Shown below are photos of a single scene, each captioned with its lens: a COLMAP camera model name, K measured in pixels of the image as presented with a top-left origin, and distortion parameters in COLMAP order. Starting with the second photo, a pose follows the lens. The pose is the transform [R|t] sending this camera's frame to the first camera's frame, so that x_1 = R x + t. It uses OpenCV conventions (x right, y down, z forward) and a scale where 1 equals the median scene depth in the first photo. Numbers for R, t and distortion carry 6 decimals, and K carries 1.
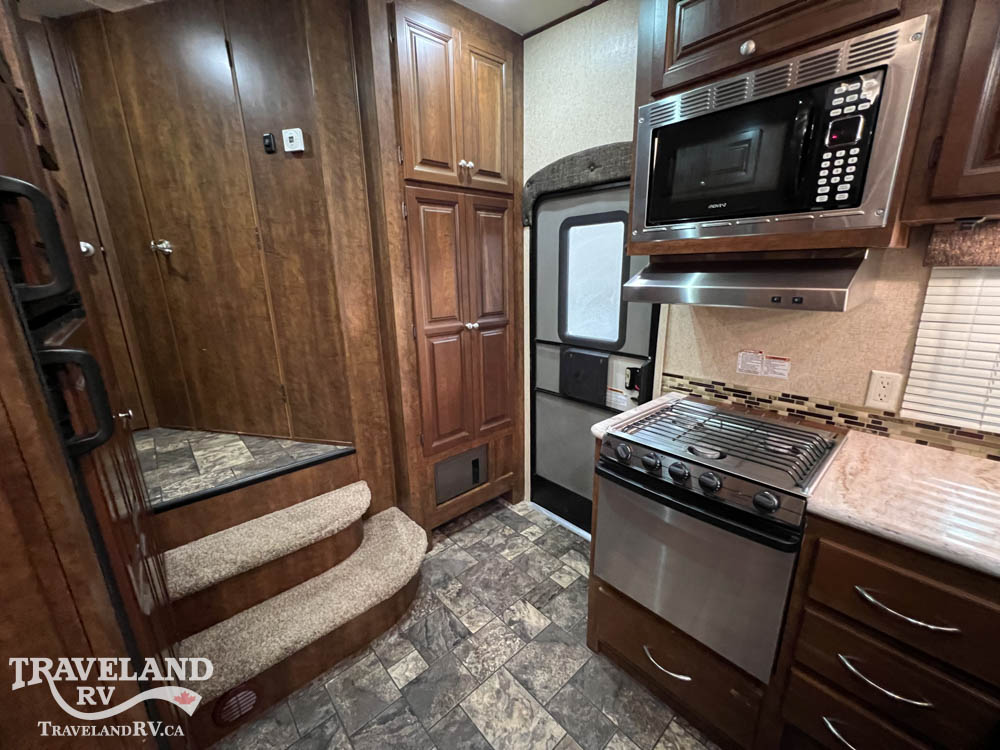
lens RADIAL K [[400.8, 0, 497.1], [0, 400.8, 372.9], [0, 0, 1]] dist [-0.002500, 0.000809]
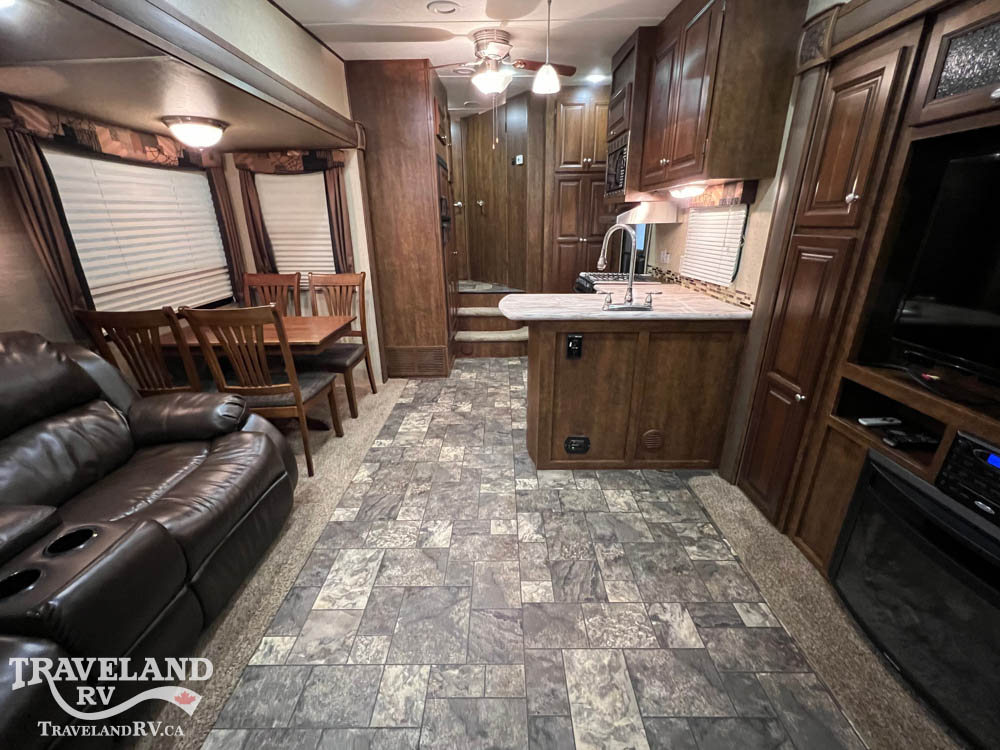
lens RADIAL K [[400.8, 0, 497.5], [0, 400.8, 373.7], [0, 0, 1]] dist [-0.002500, 0.000809]
pose [[0.743330, 0.244415, -0.622674, 1.180283], [-0.166464, 0.969162, 0.181700, 0.274971], [0.647882, -0.031410, 0.761093, -0.977452]]
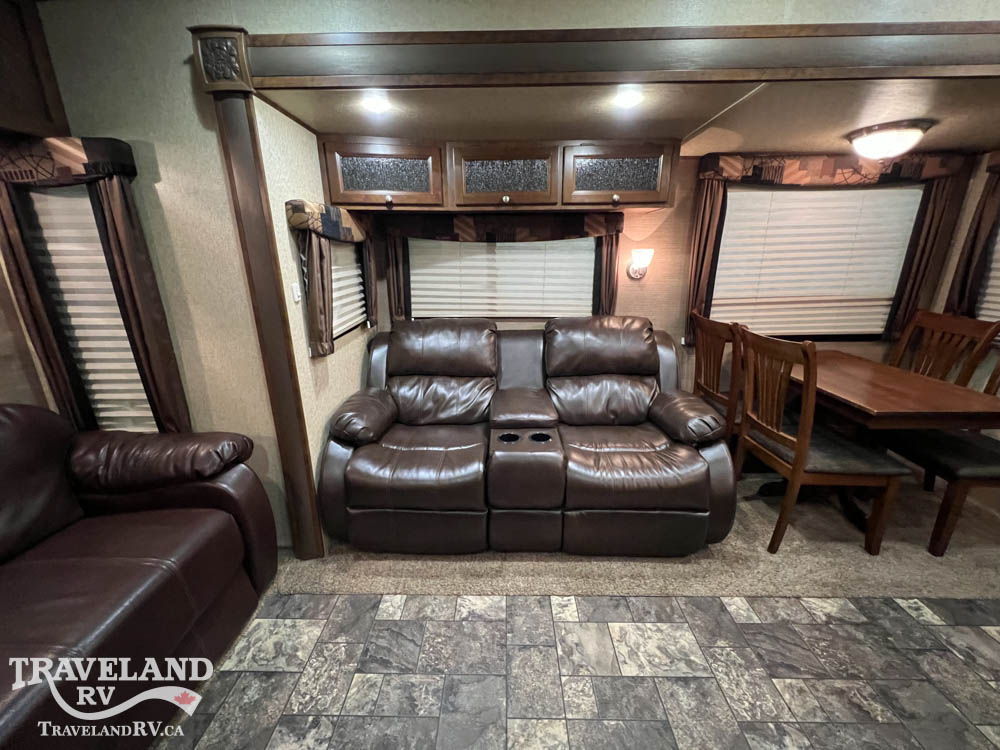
lens RADIAL K [[400.8, 0, 498.7], [0, 400.8, 373.5], [0, 0, 1]] dist [-0.002500, 0.000809]
pose [[-0.676651, 0.230673, -0.699237, 1.115374], [-0.166832, 0.876929, 0.450736, 0.168542], [0.717154, 0.421646, -0.554891, -0.529618]]
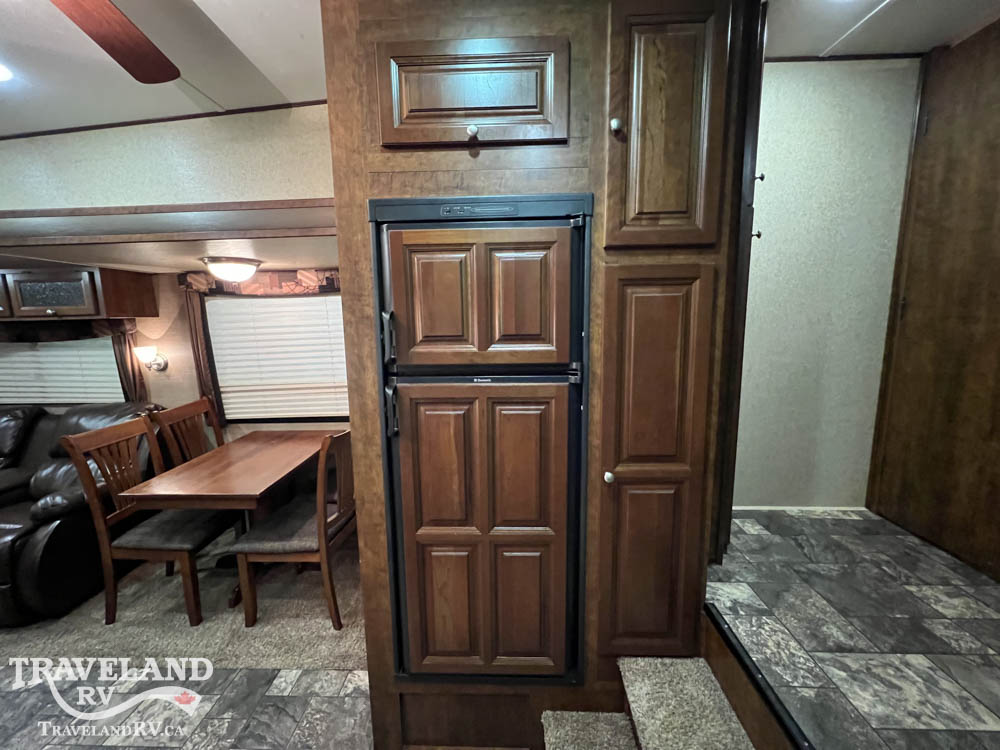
lens RADIAL K [[400.8, 0, 498.0], [0, 400.8, 373.8], [0, 0, 1]] dist [-0.002500, 0.000809]
pose [[-0.686607, 0.135195, -0.714348, 0.003277], [-0.153579, 0.933414, 0.324271, -0.276291], [0.710622, 0.332356, -0.620126, 0.831945]]
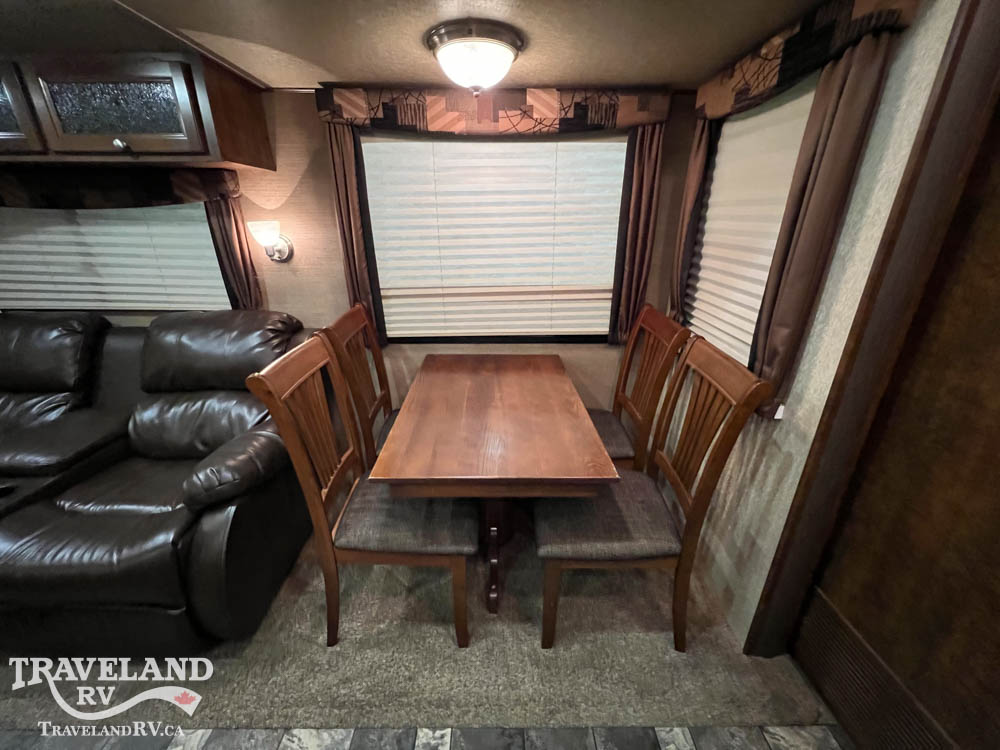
lens RADIAL K [[400.8, 0, 496.7], [0, 400.8, 373.5], [0, 0, 1]] dist [-0.002500, 0.000809]
pose [[-0.658684, 0.283259, -0.697065, 0.220947], [-0.183693, 0.837860, 0.514051, 0.035711], [0.729652, 0.466643, -0.499852, -0.038271]]
